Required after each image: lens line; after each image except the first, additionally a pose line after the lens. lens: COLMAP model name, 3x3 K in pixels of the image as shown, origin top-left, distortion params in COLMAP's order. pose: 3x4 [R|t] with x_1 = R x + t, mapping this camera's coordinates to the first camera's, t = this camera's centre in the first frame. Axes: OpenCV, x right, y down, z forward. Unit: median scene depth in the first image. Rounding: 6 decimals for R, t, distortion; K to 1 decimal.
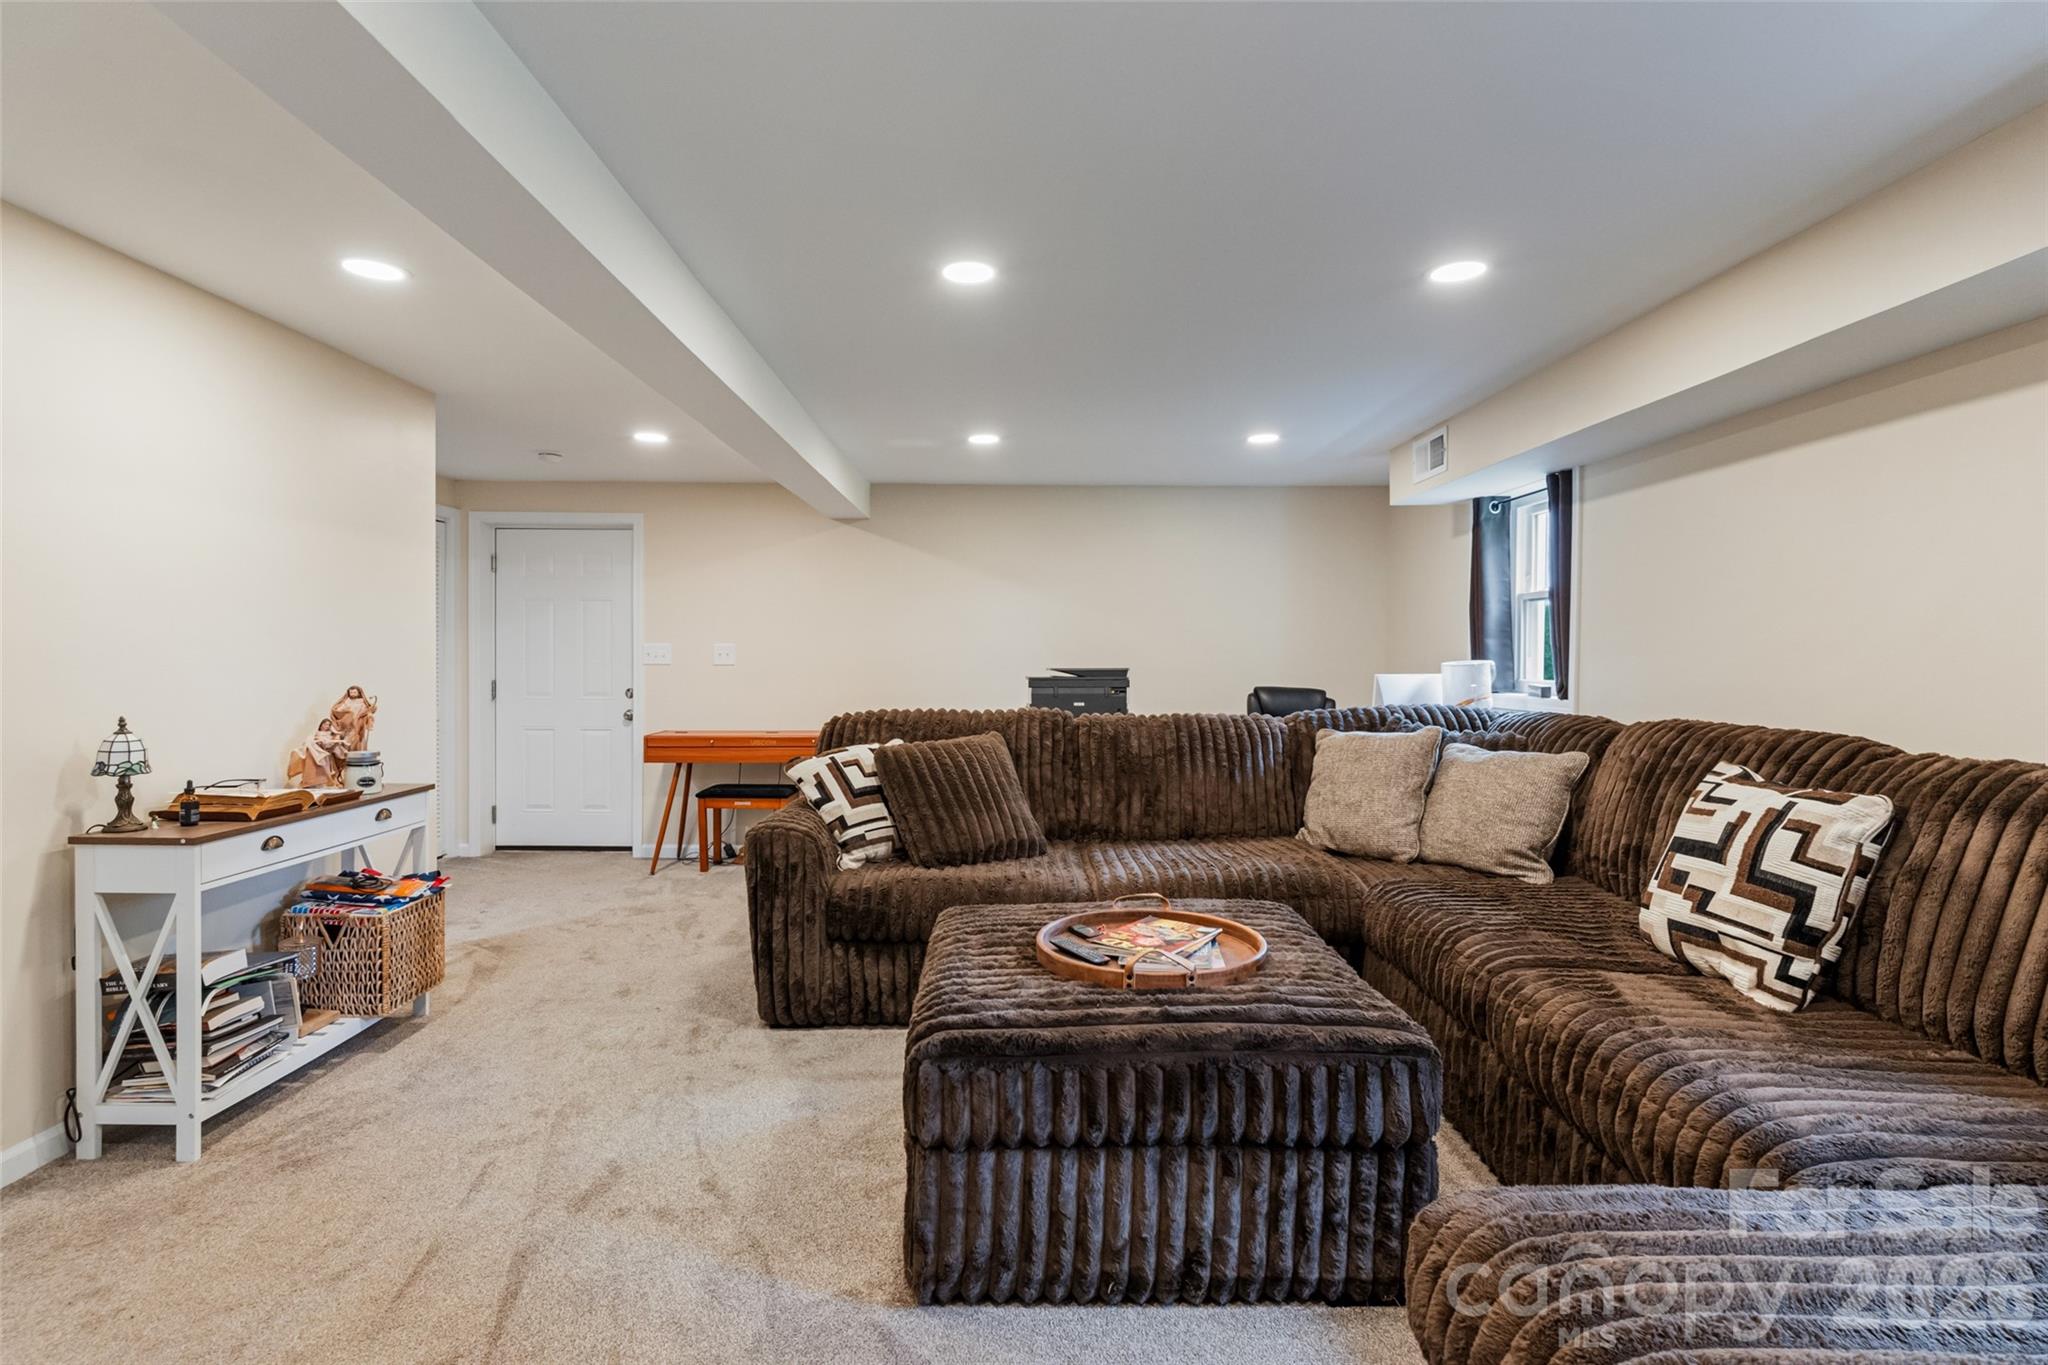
lens RADIAL K [[966.6, 0, 1026.2], [0, 966.6, 672.5], [0, 0, 1]] dist [-0.007146, 0.000069]
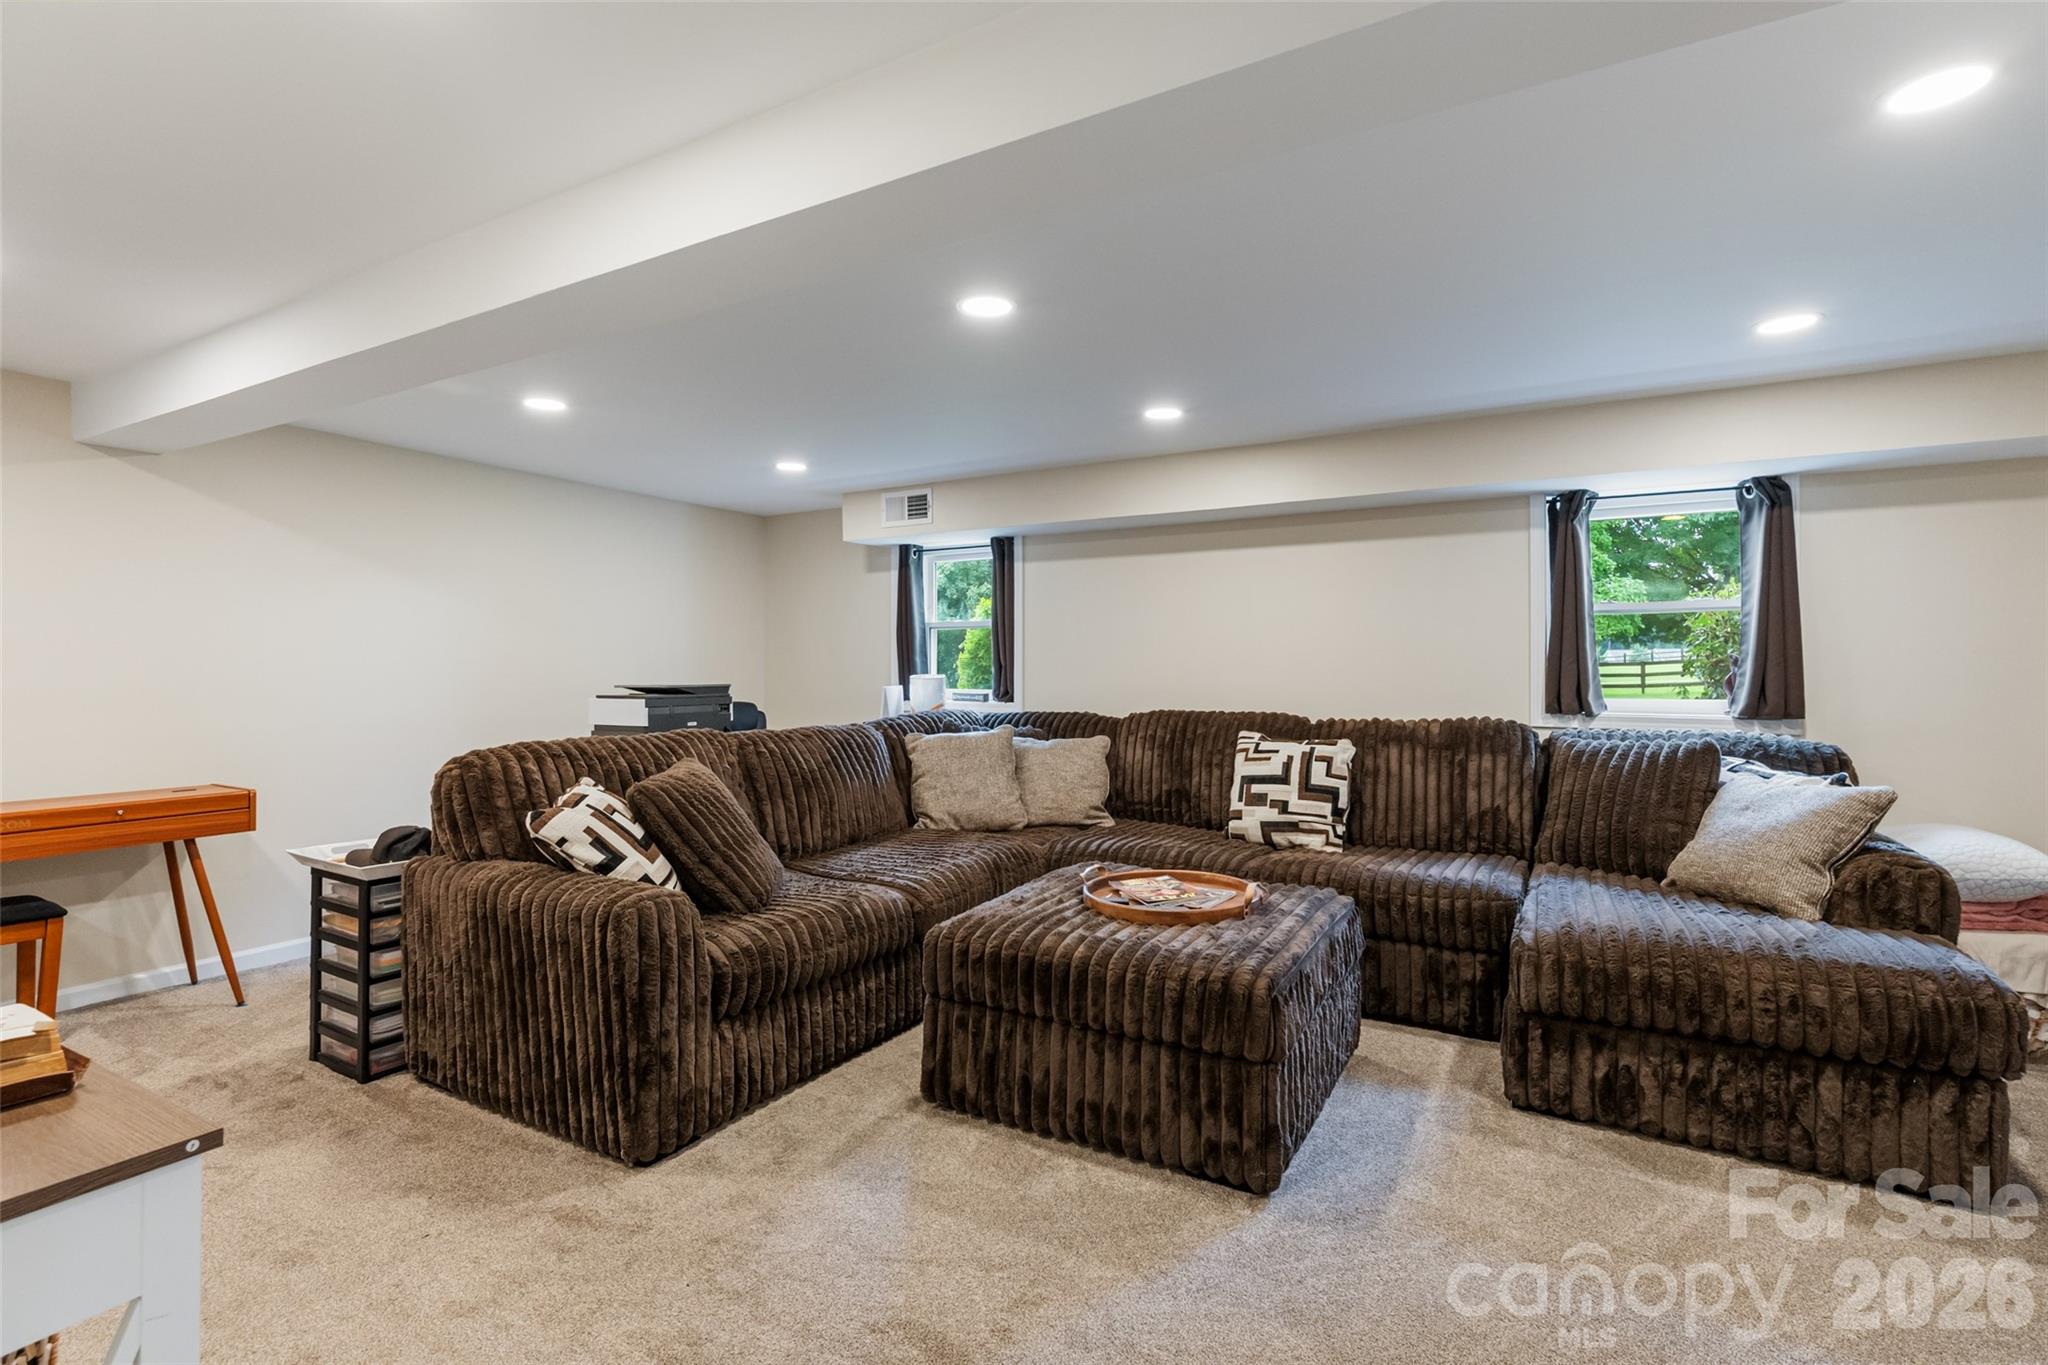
lens RADIAL K [[966.6, 0, 1026.2], [0, 966.6, 672.5], [0, 0, 1]] dist [-0.007146, 0.000069]
pose [[0.489182, -0.002062, 0.872179, -1.060251], [0.014747, 0.999874, -0.005907, -0.010378], [-0.872057, 0.015751, 0.489151, 0.506302]]
